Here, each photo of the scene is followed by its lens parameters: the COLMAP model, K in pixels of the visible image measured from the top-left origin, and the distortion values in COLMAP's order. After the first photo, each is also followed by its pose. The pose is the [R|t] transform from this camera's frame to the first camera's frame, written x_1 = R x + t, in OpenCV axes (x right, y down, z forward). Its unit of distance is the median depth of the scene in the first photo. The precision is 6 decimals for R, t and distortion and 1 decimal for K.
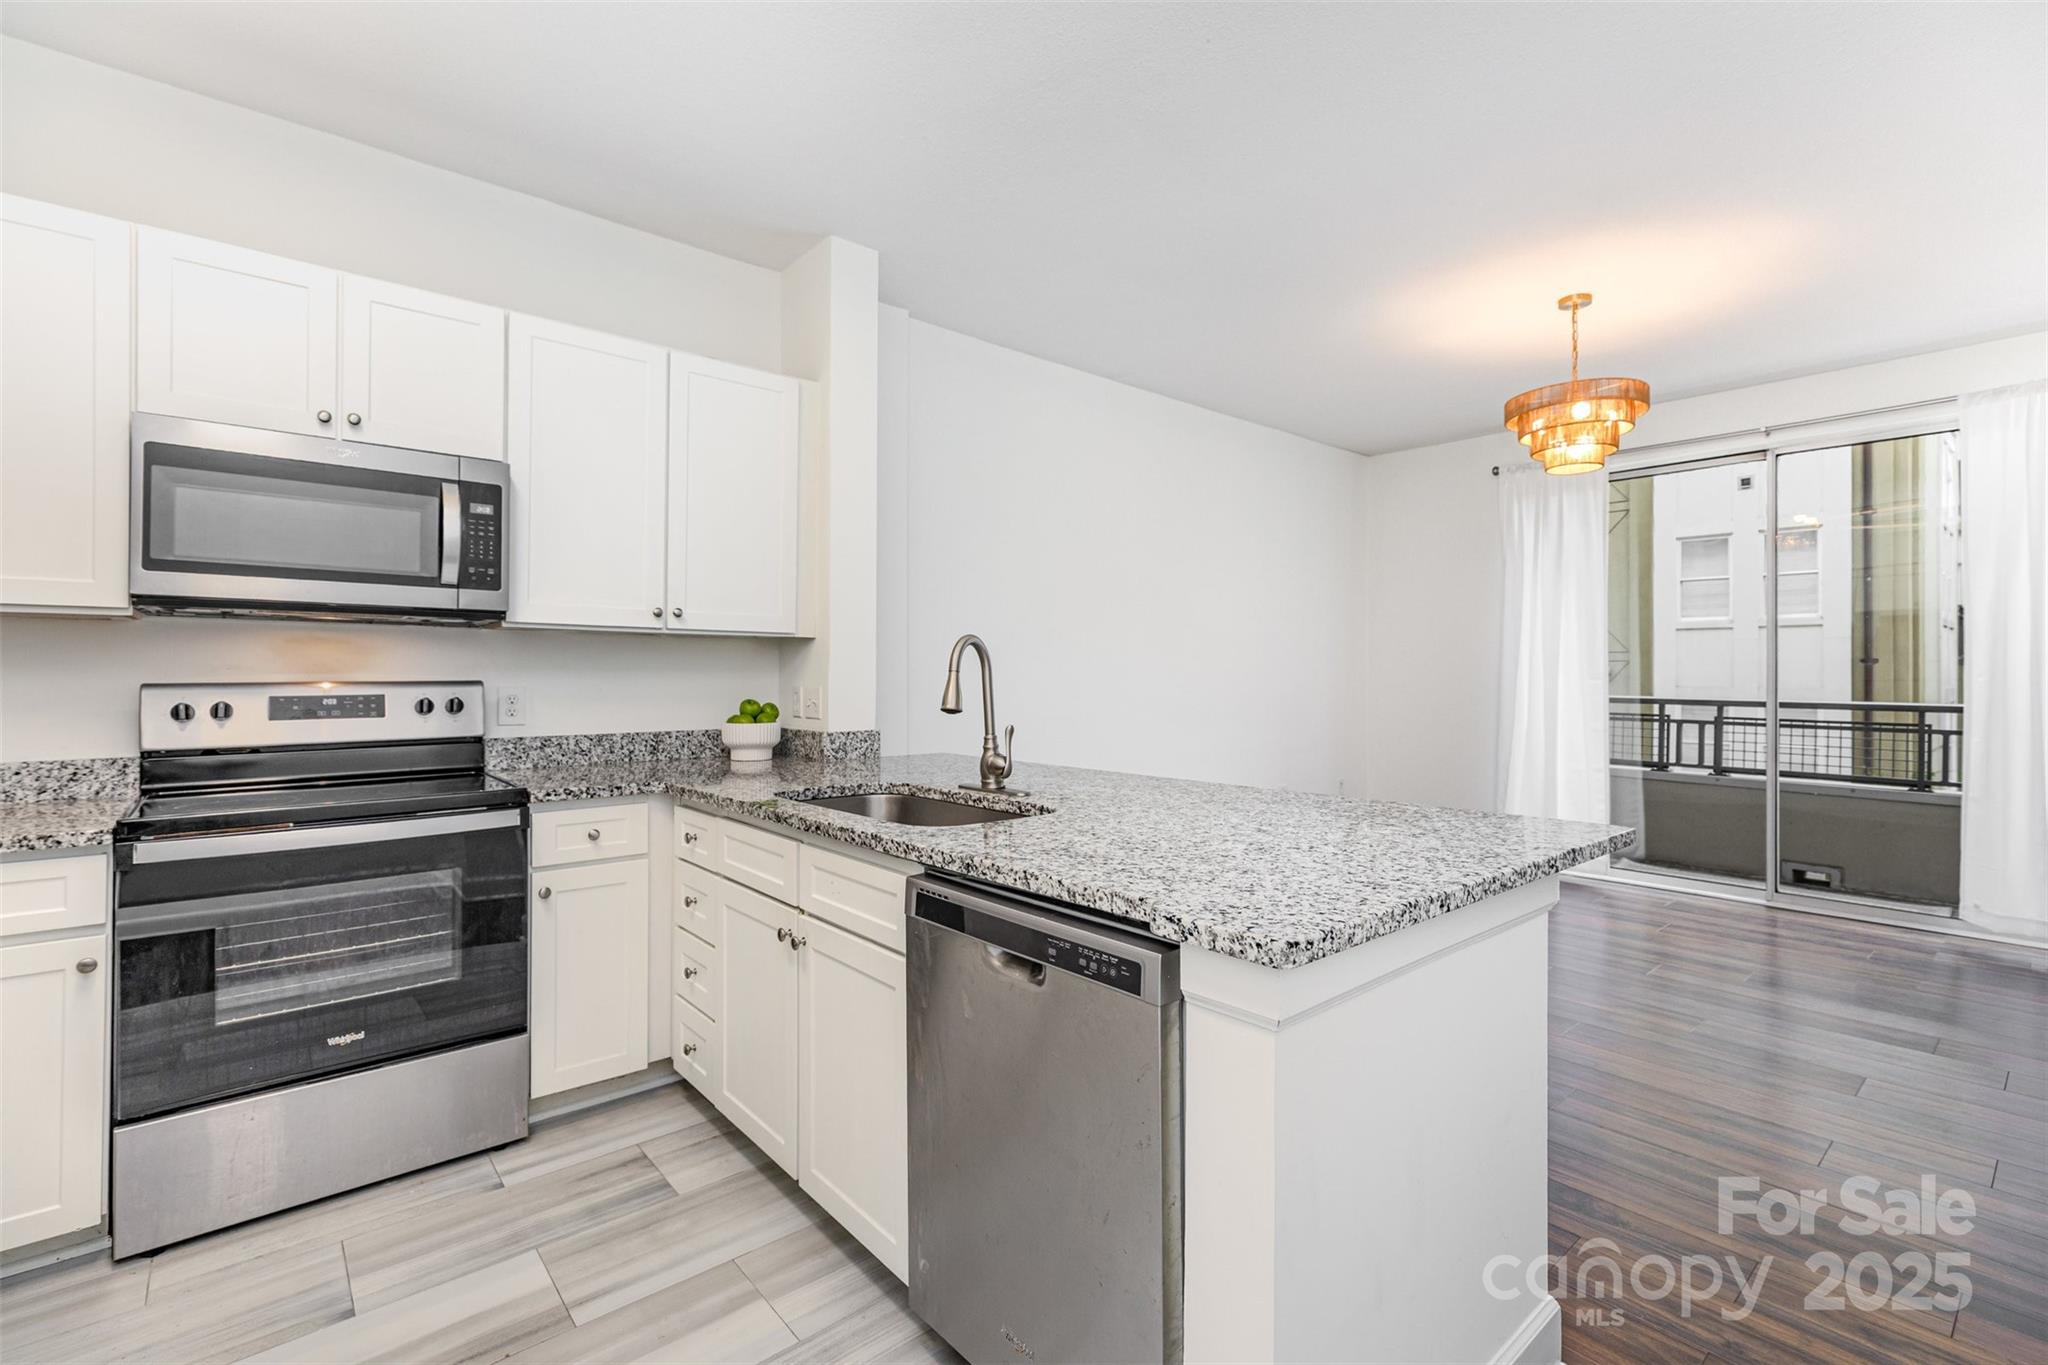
lens RADIAL K [[913.7, 0, 1022.1], [0, 913.7, 683.1], [0, 0, 1]] dist [0.000300, 0.000559]
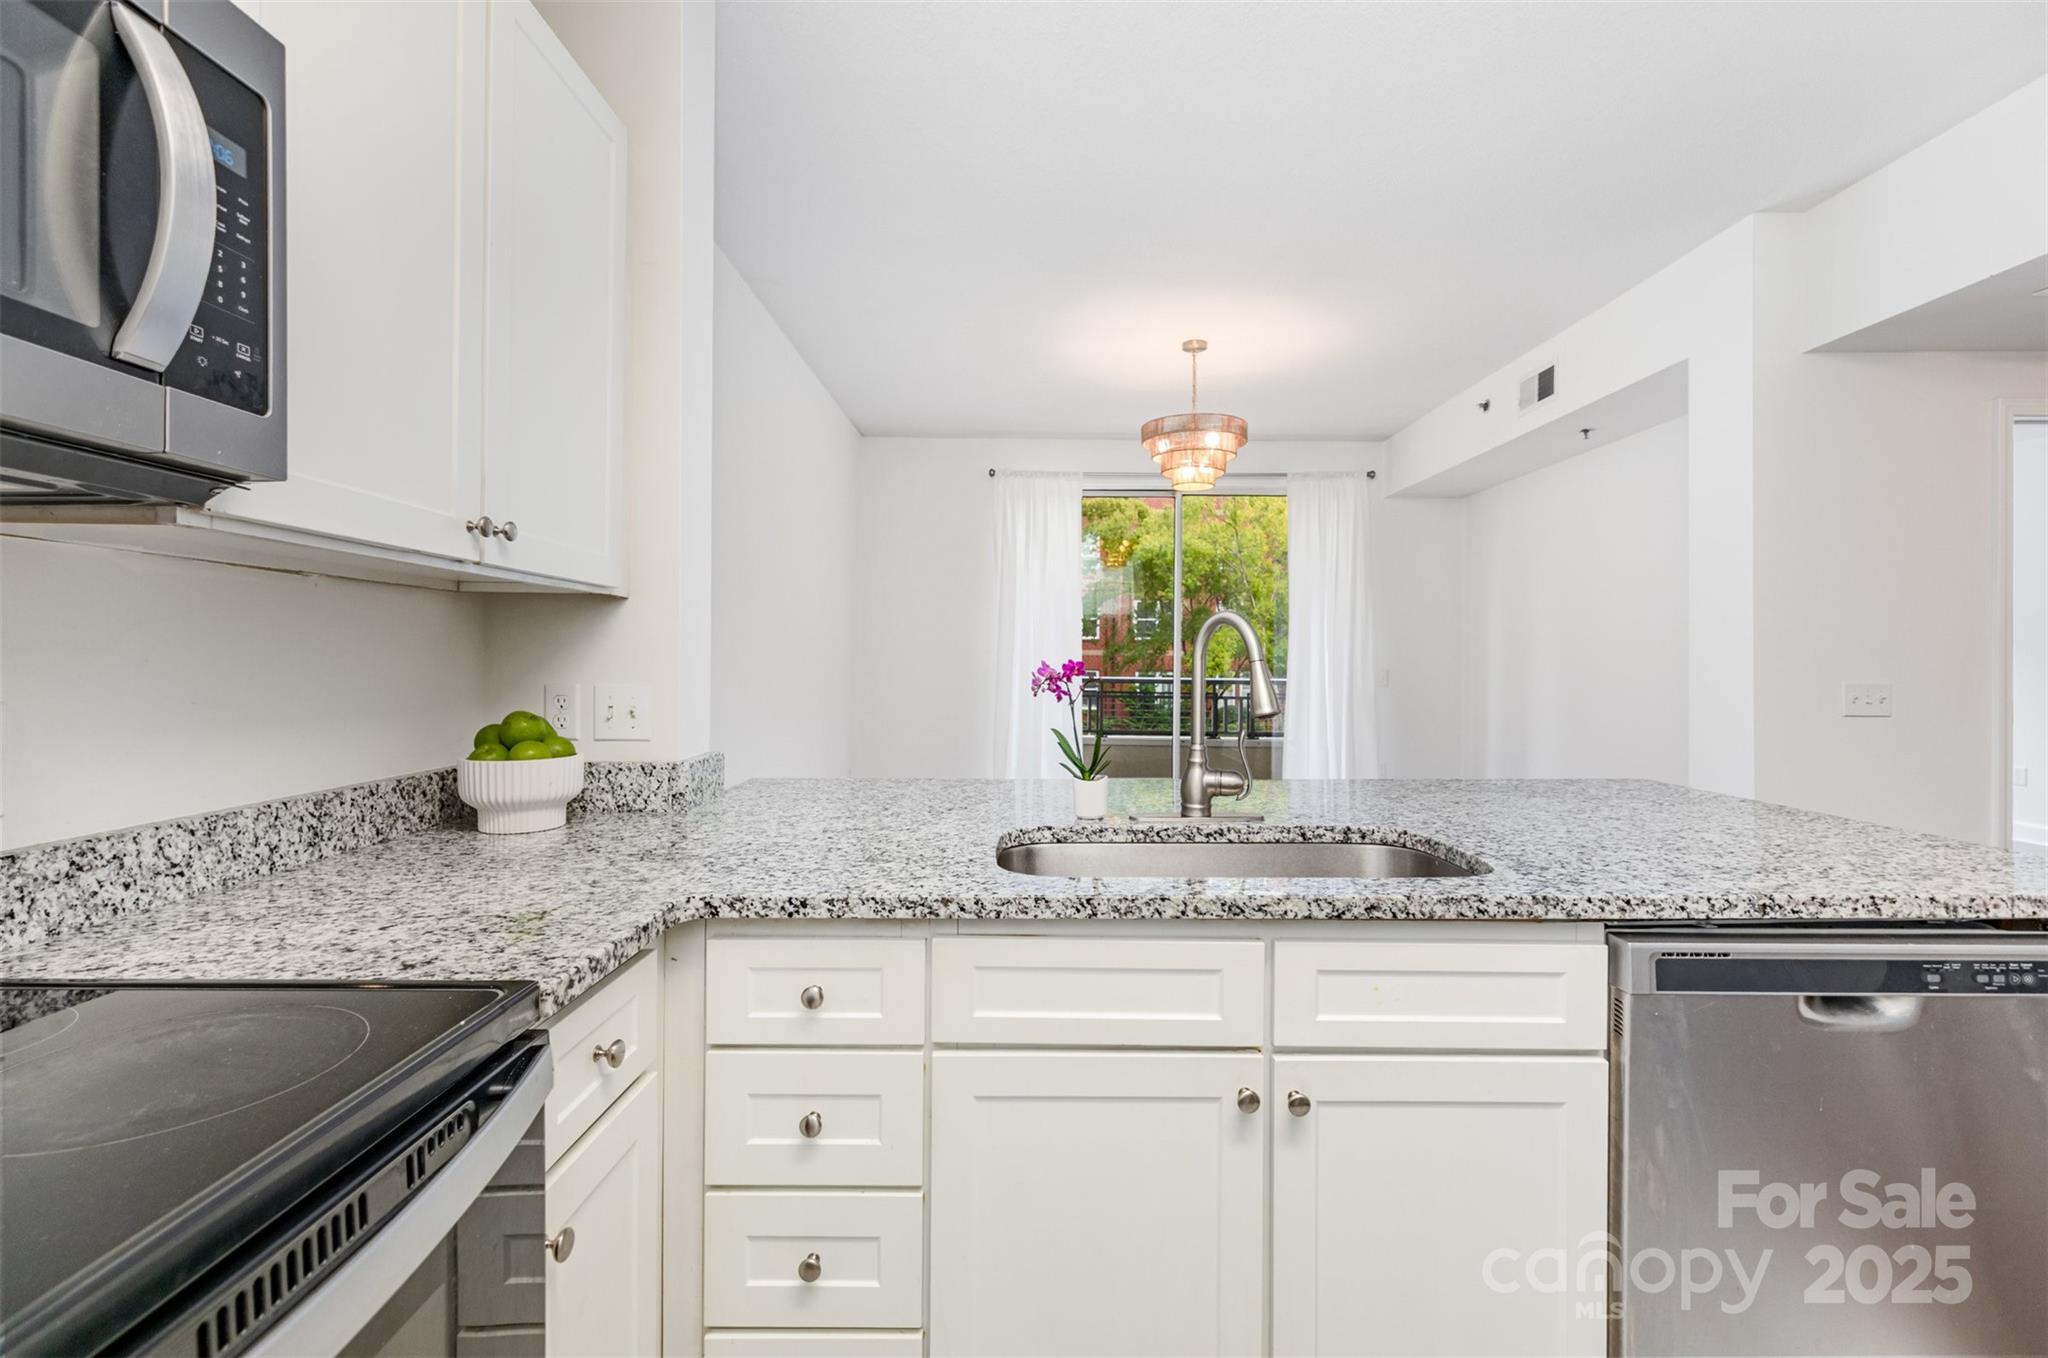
lens RADIAL K [[913.7, 0, 1021.4], [0, 913.7, 671.7], [0, 0, 1]] dist [0.000300, 0.000559]
pose [[0.653111, -0.010110, 0.757195, -0.540386], [0.005133, 0.999947, 0.008923, -0.008427], [-0.757245, -0.001941, 0.653128, 0.481554]]
